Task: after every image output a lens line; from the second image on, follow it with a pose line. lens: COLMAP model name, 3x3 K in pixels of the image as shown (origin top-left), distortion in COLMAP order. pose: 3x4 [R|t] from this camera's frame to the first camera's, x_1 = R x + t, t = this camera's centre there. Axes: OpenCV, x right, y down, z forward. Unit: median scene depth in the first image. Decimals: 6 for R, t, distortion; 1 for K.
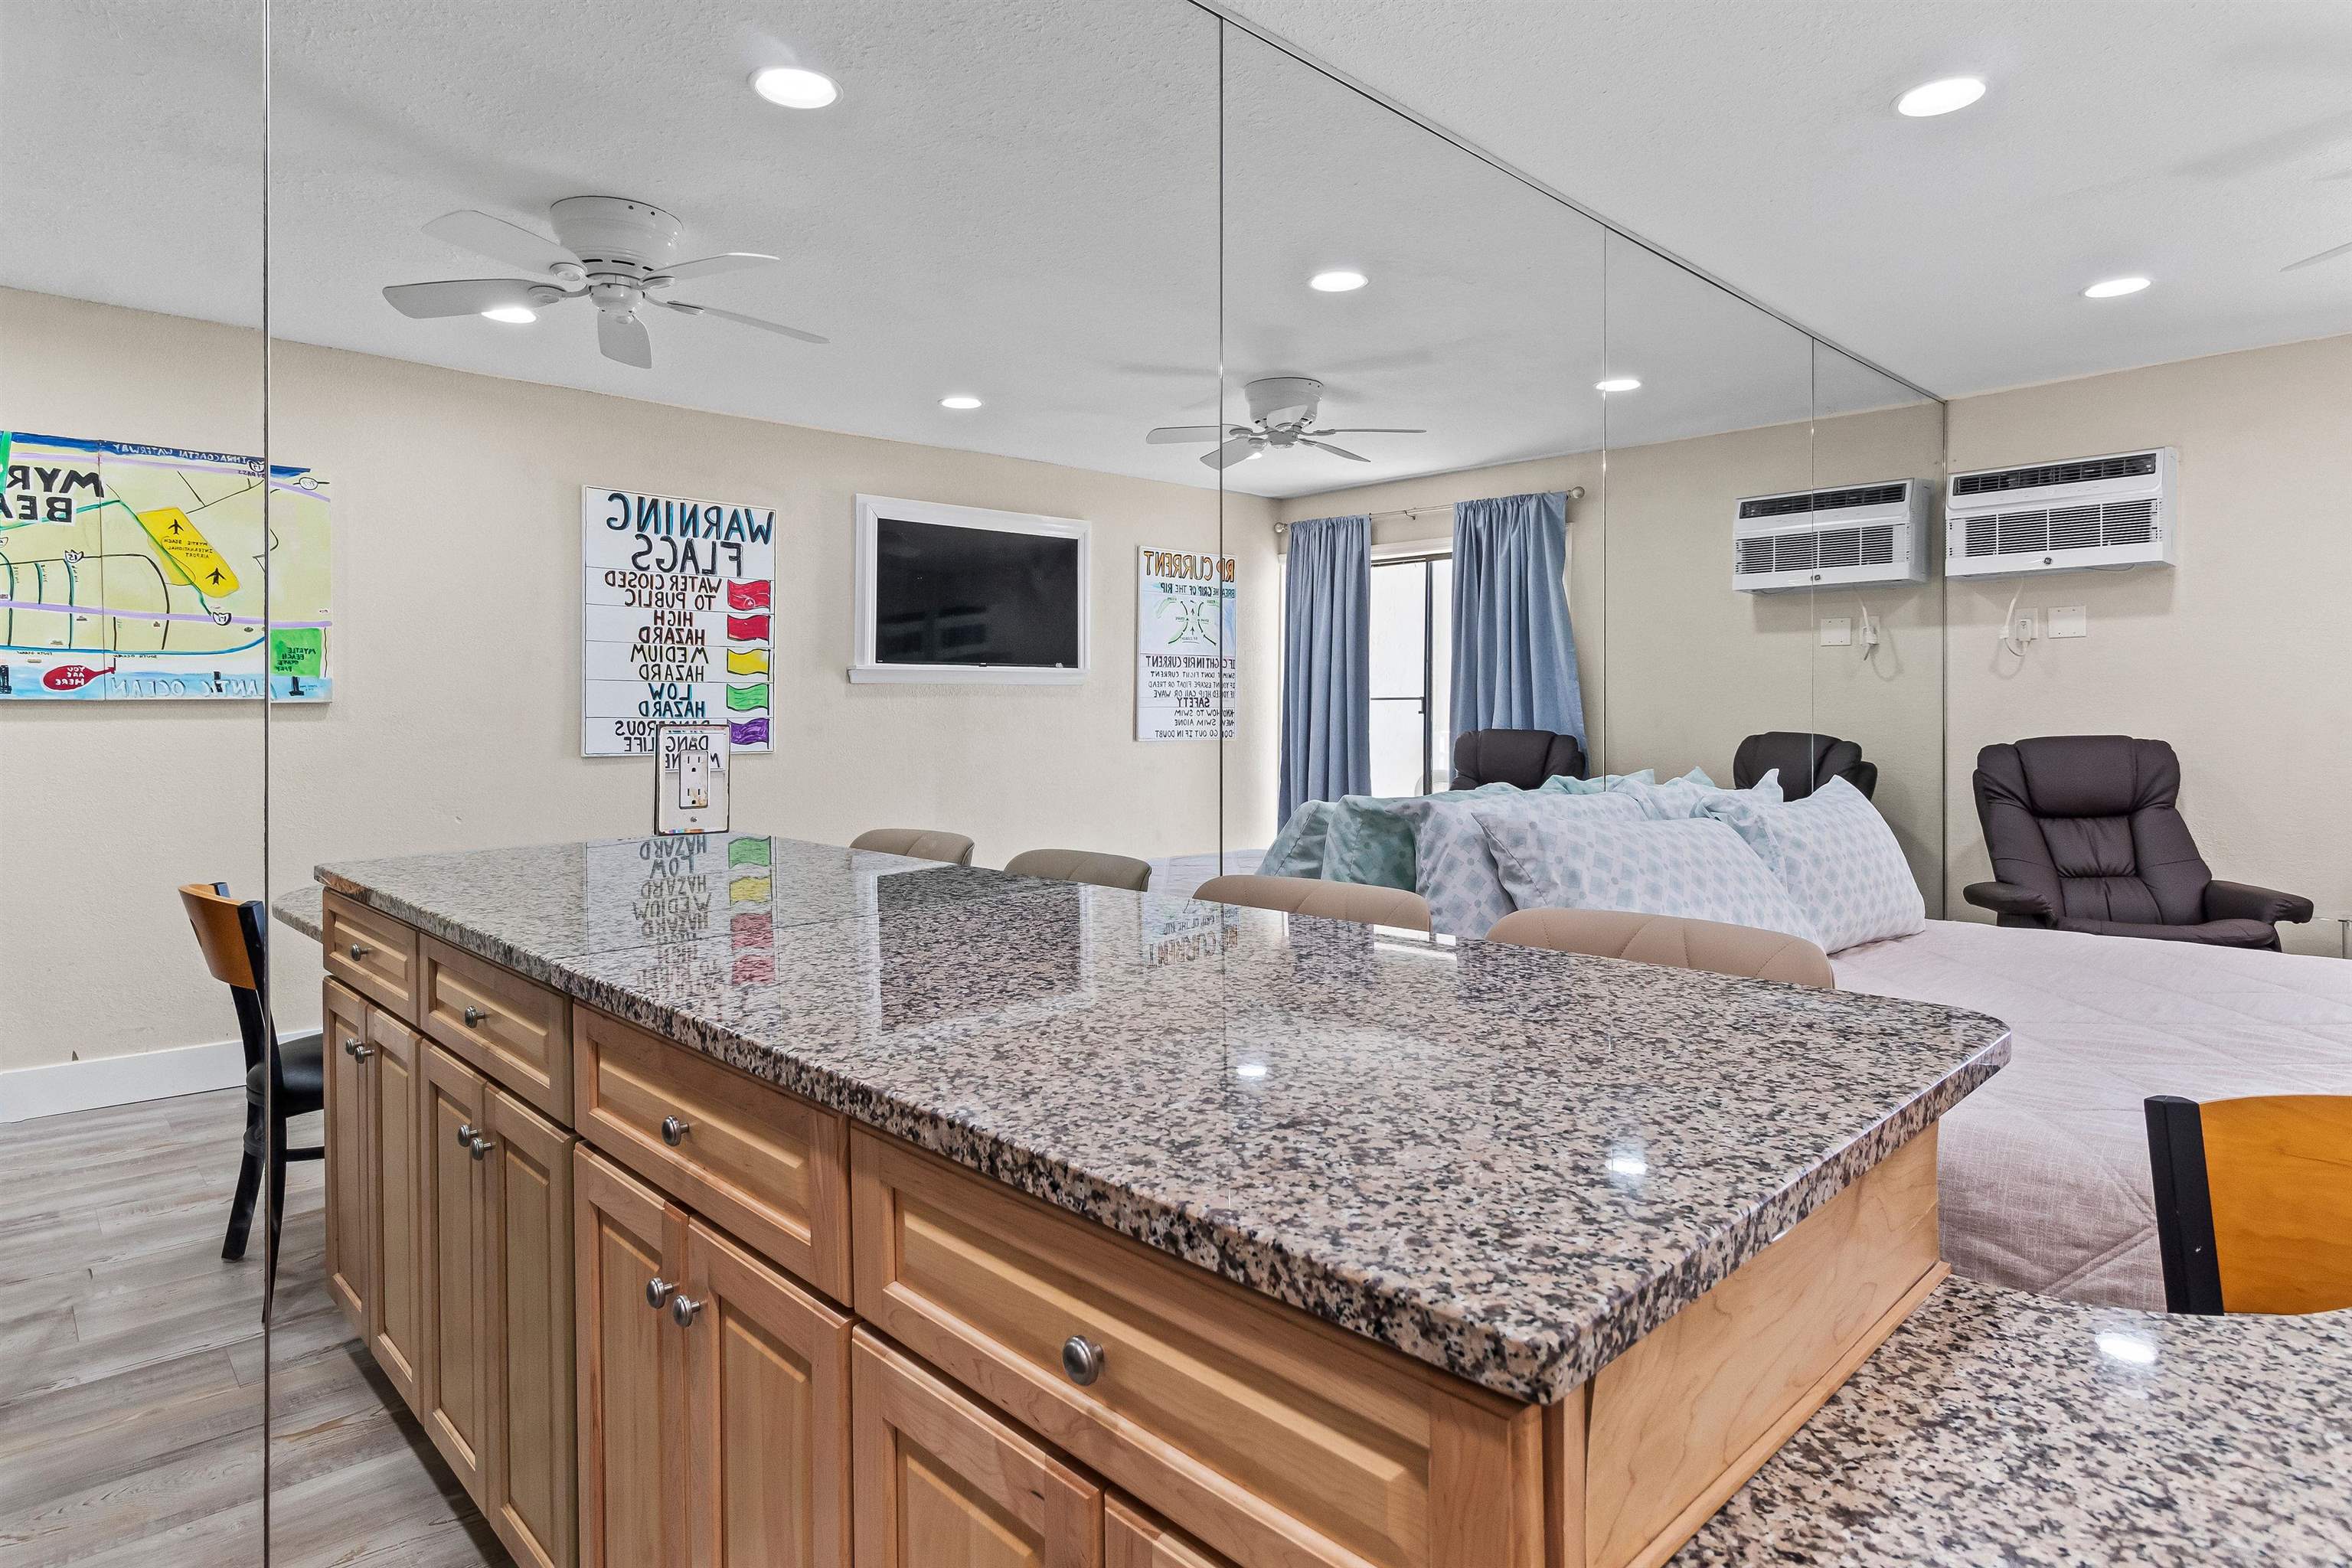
lens RADIAL K [[1347.0, 0, 1226.3], [0, 1347.0, 712.5], [0, 0, 1]] dist [0.000697, 0.027382]
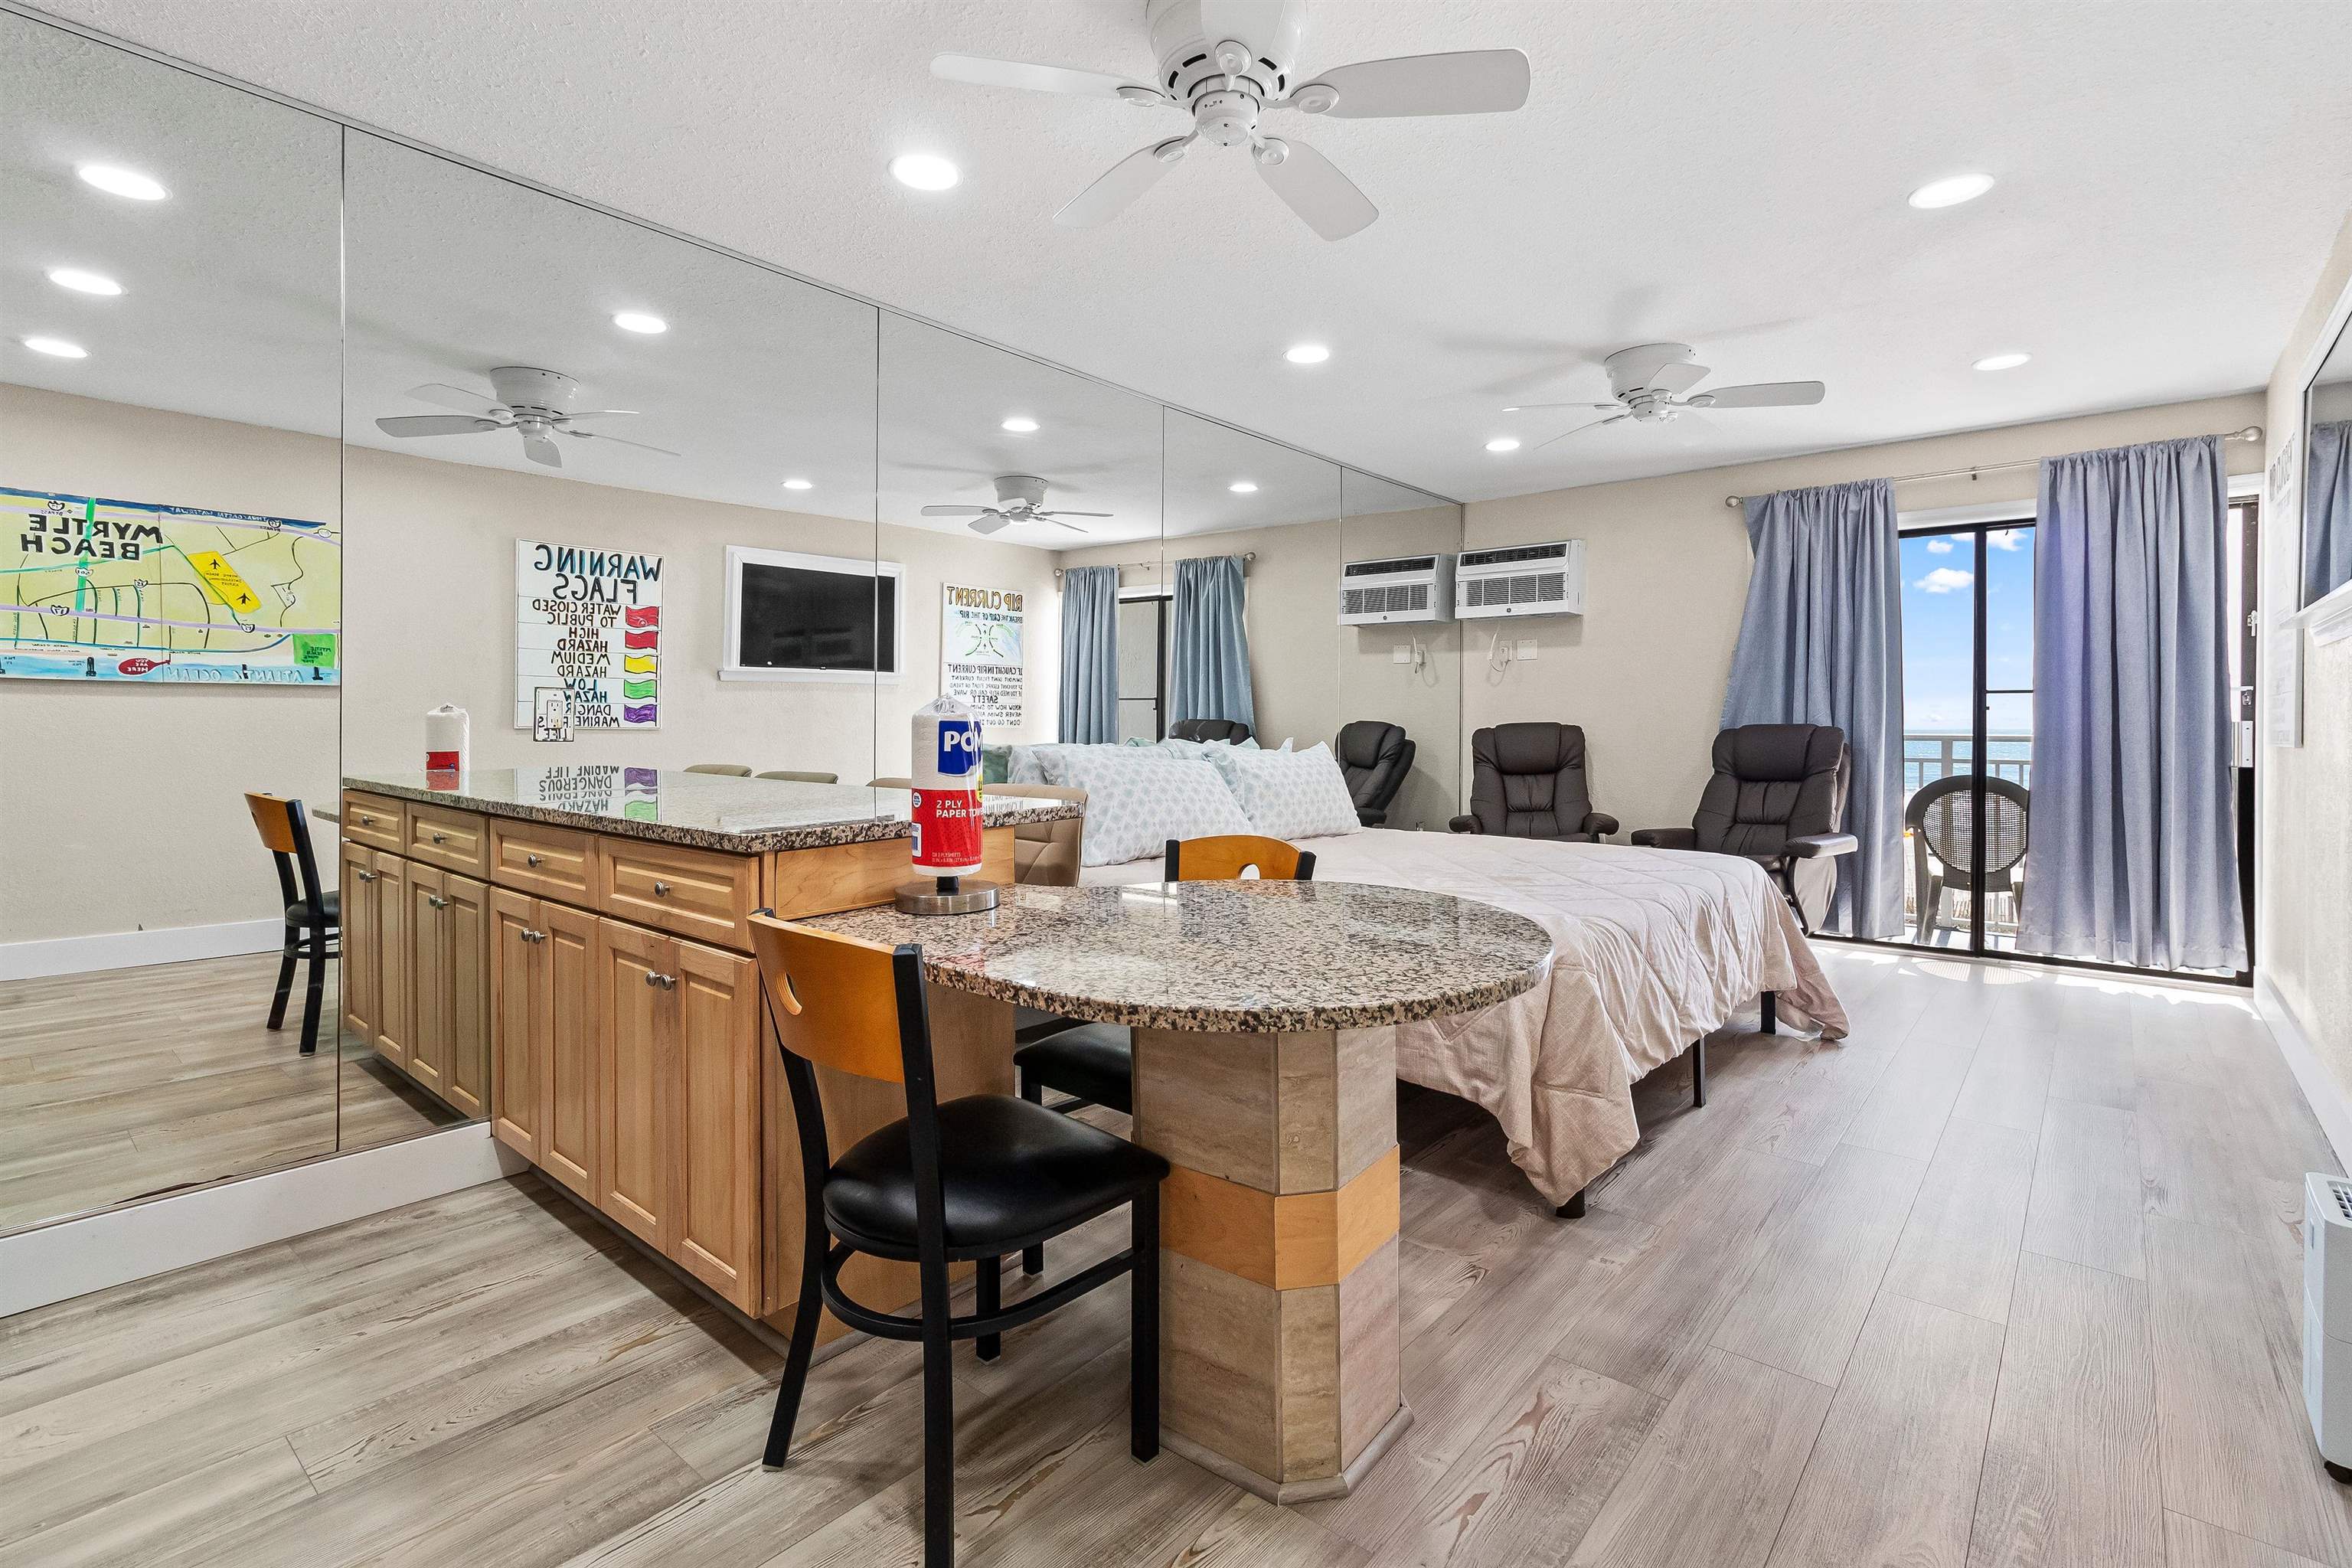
lens RADIAL K [[1139.5, 0, 1214.4], [0, 1139.5, 723.3], [0, 0, 1]] dist [-0.002633, 0.029825]
pose [[0.995707, 0.008262, 0.092189, 0.153734], [-0.008687, 0.999953, 0.004209, 0.016179], [-0.092150, -0.004992, 0.995733, -0.284263]]
